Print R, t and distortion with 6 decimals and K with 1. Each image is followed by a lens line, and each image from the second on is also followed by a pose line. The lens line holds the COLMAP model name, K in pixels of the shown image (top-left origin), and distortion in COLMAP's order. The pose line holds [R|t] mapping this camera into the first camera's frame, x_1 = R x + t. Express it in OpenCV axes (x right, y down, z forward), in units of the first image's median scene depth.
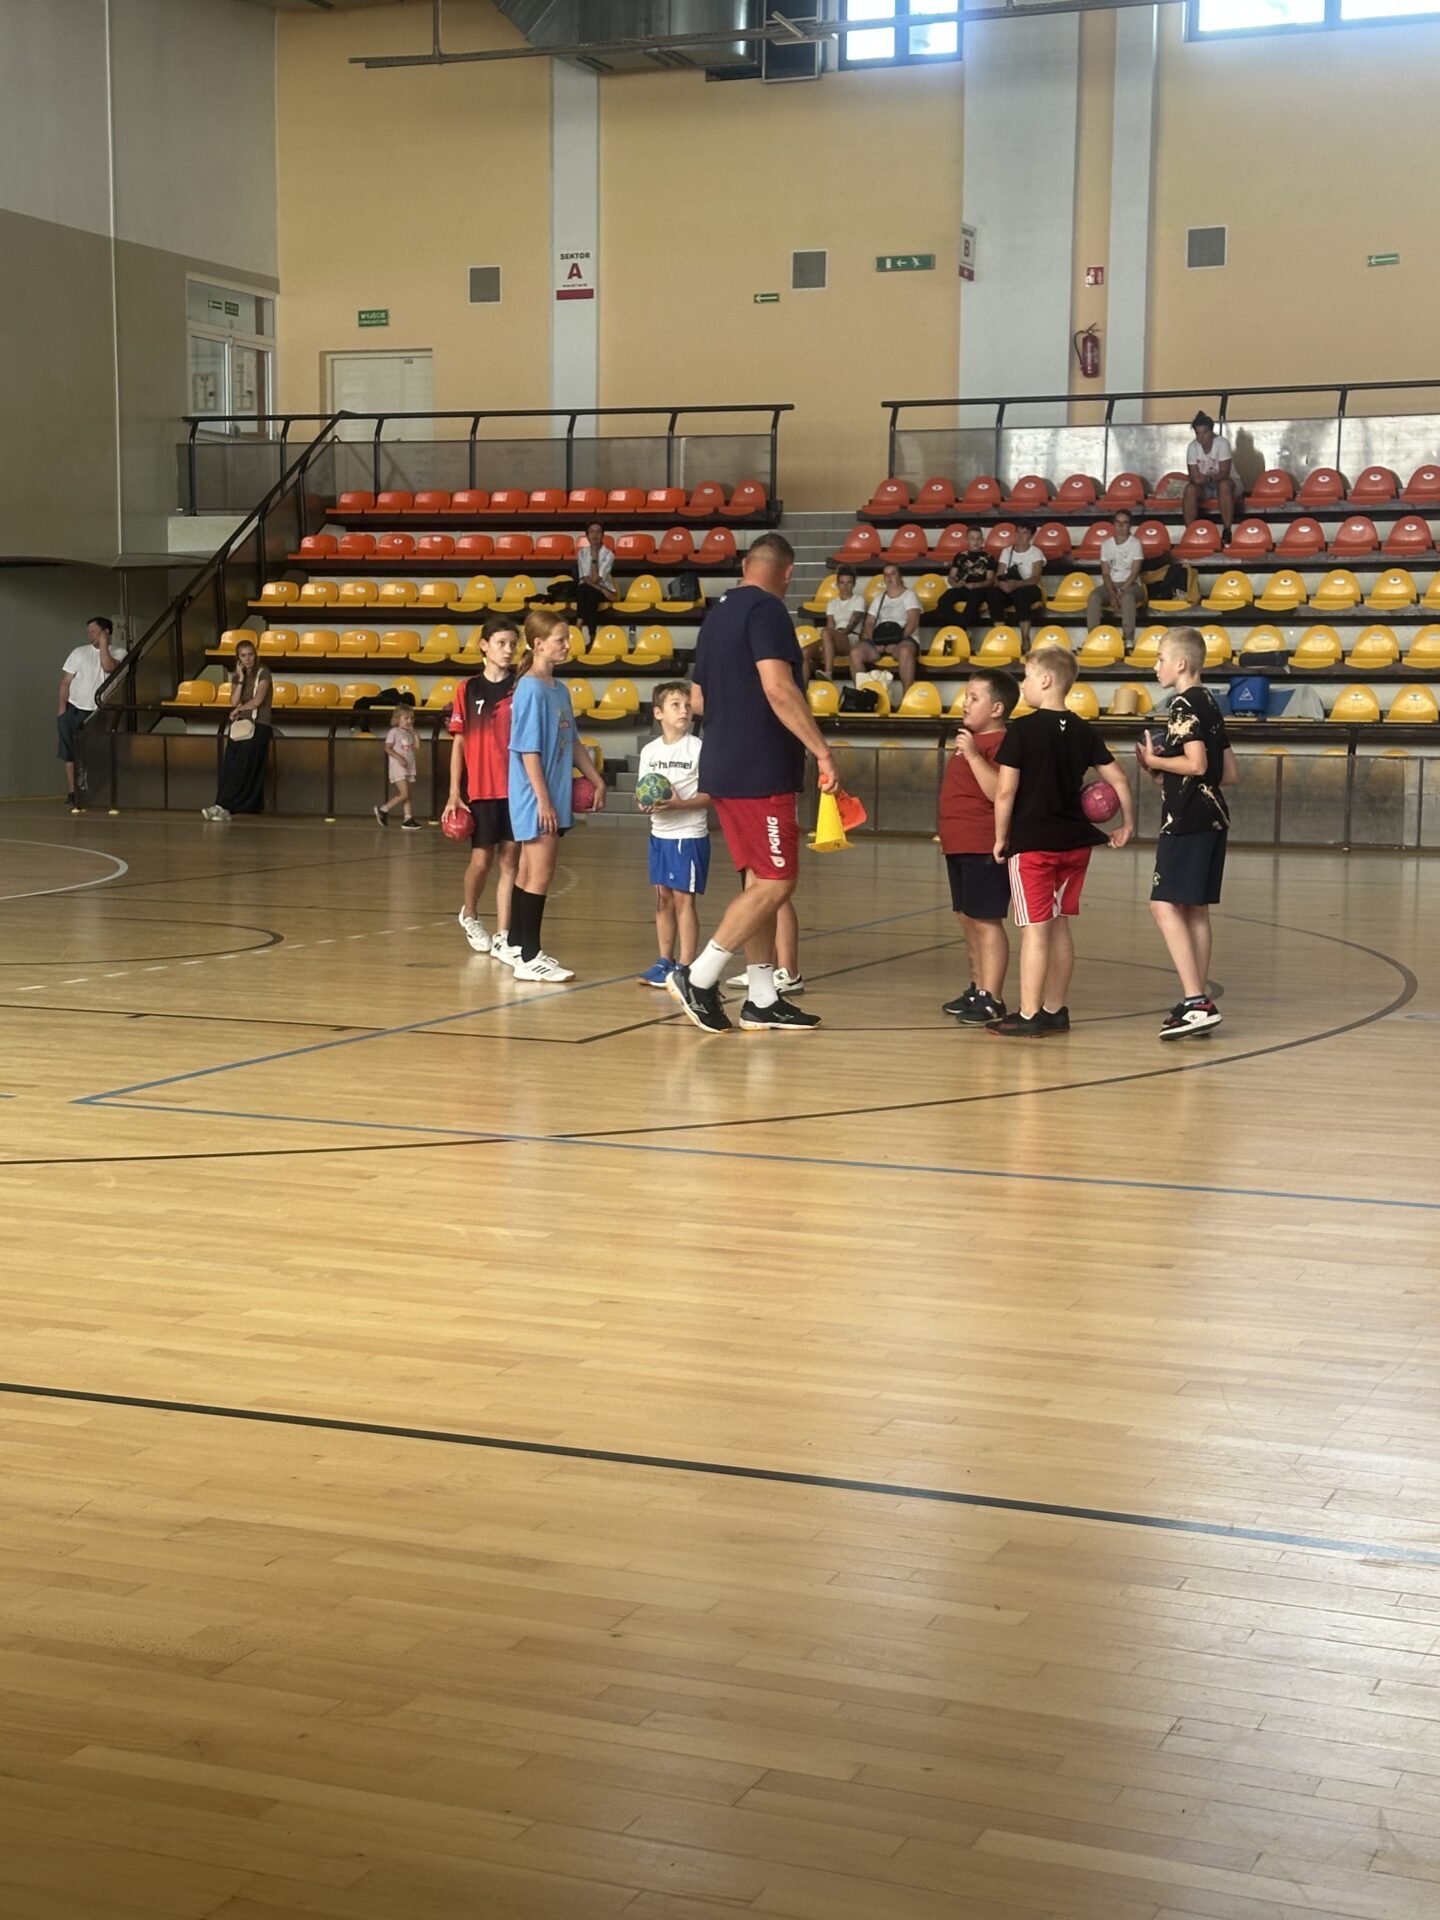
lens RADIAL K [[2931.7, 0, 735.3], [0, 2931.7, 968.4], [0, 0, 1]] dist [0.100705, 0.000000]
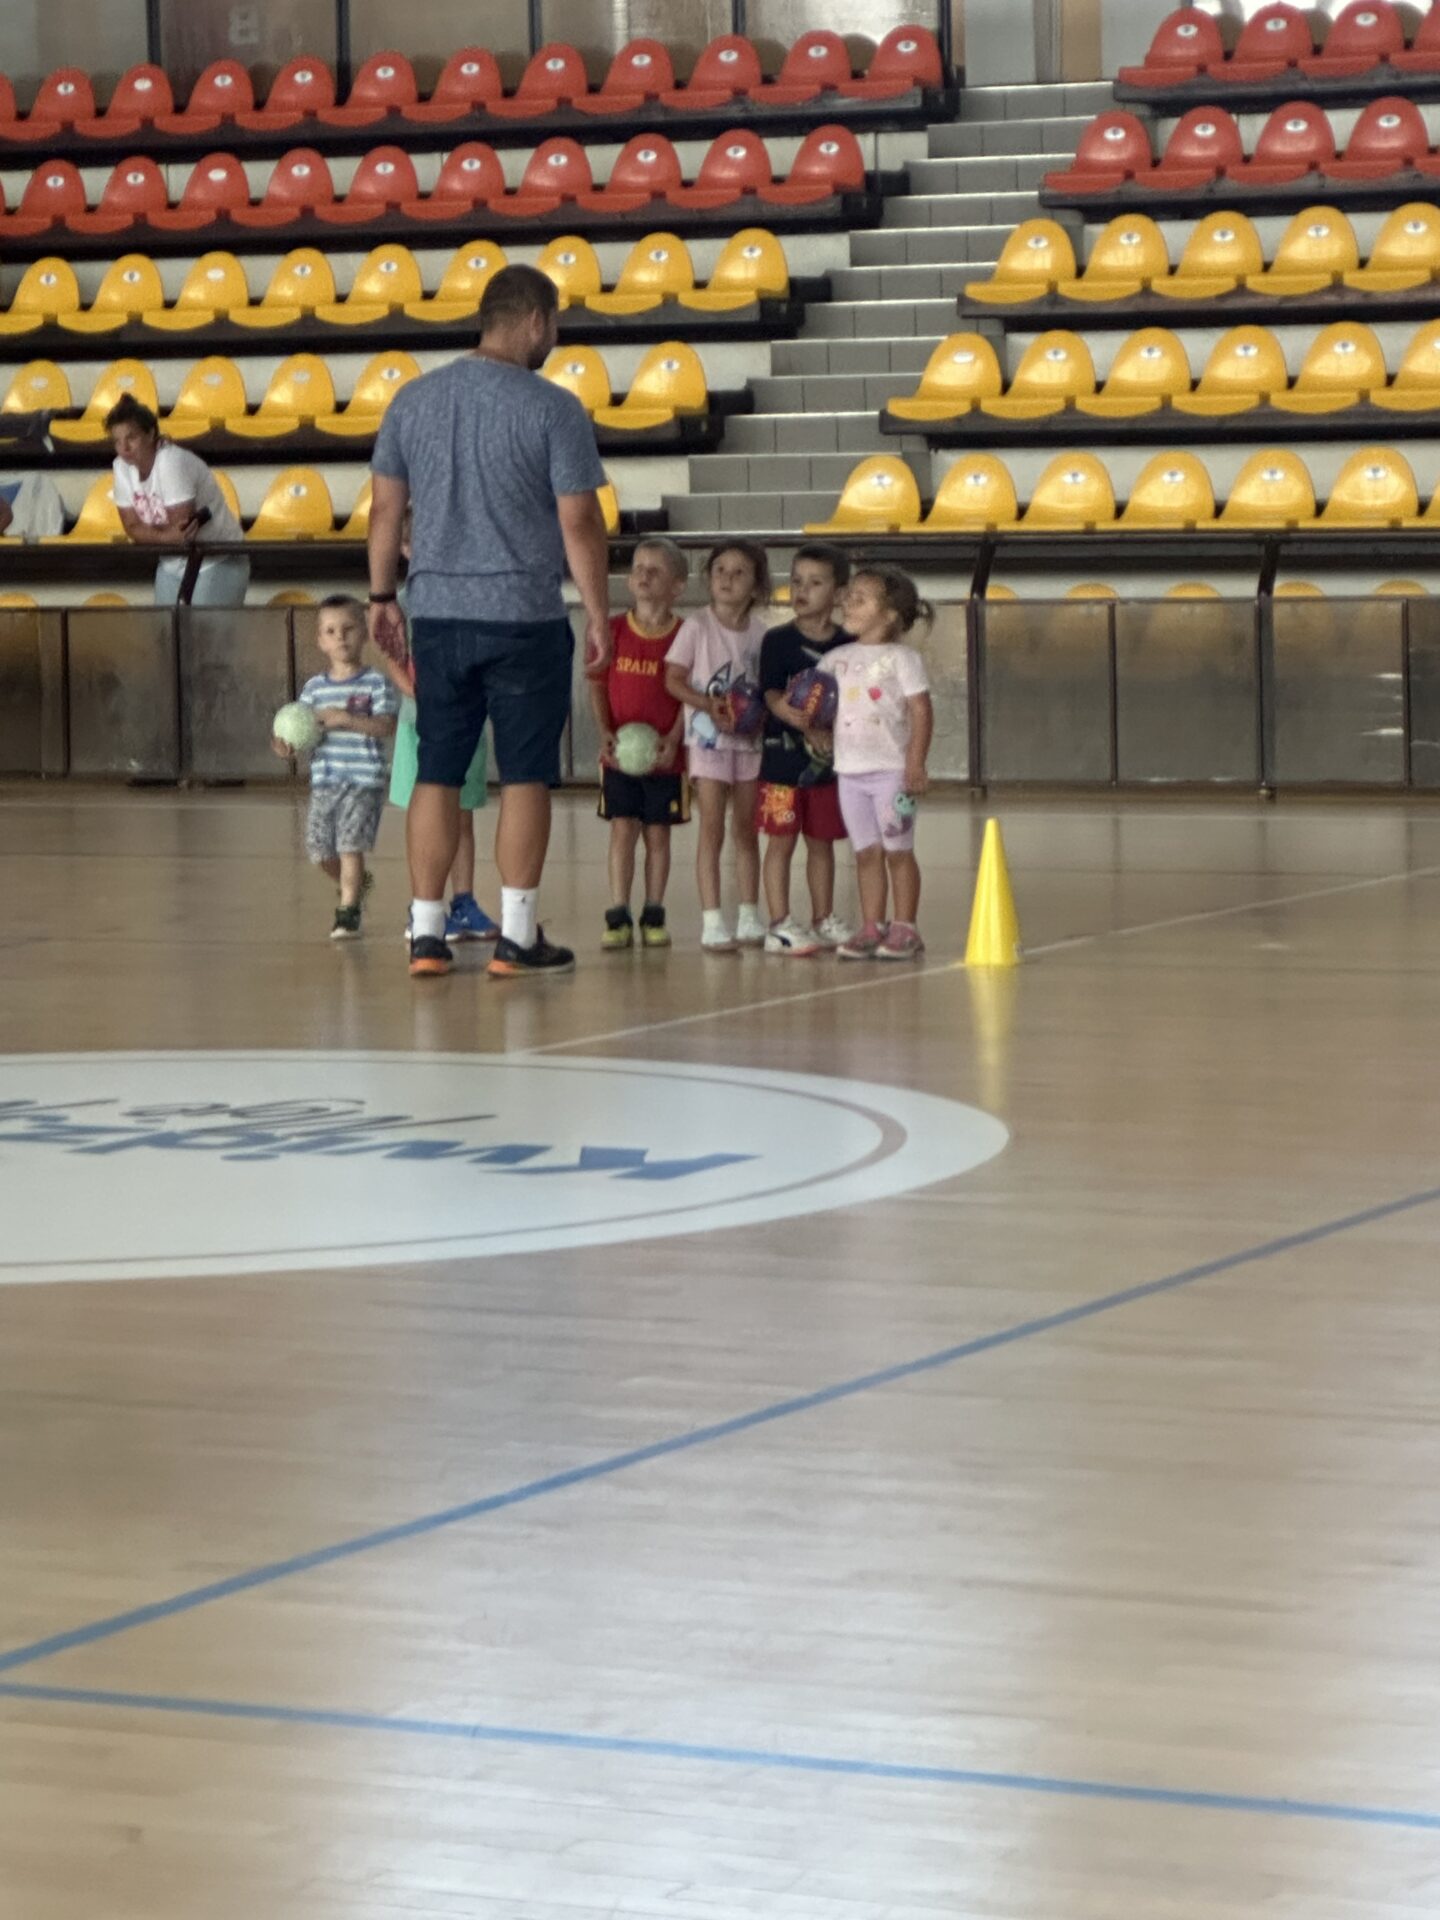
lens RADIAL K [[6789.2, 0, 721.8], [0, 6789.2, 956.7], [0, 0, 1]] dist [-0.034526, 0.000000]
pose [[0.990514, -0.018862, -0.136114, 0.255804], [0.015566, 0.999560, -0.025242, 0.012789], [0.136530, 0.022884, 0.990372, -0.105128]]
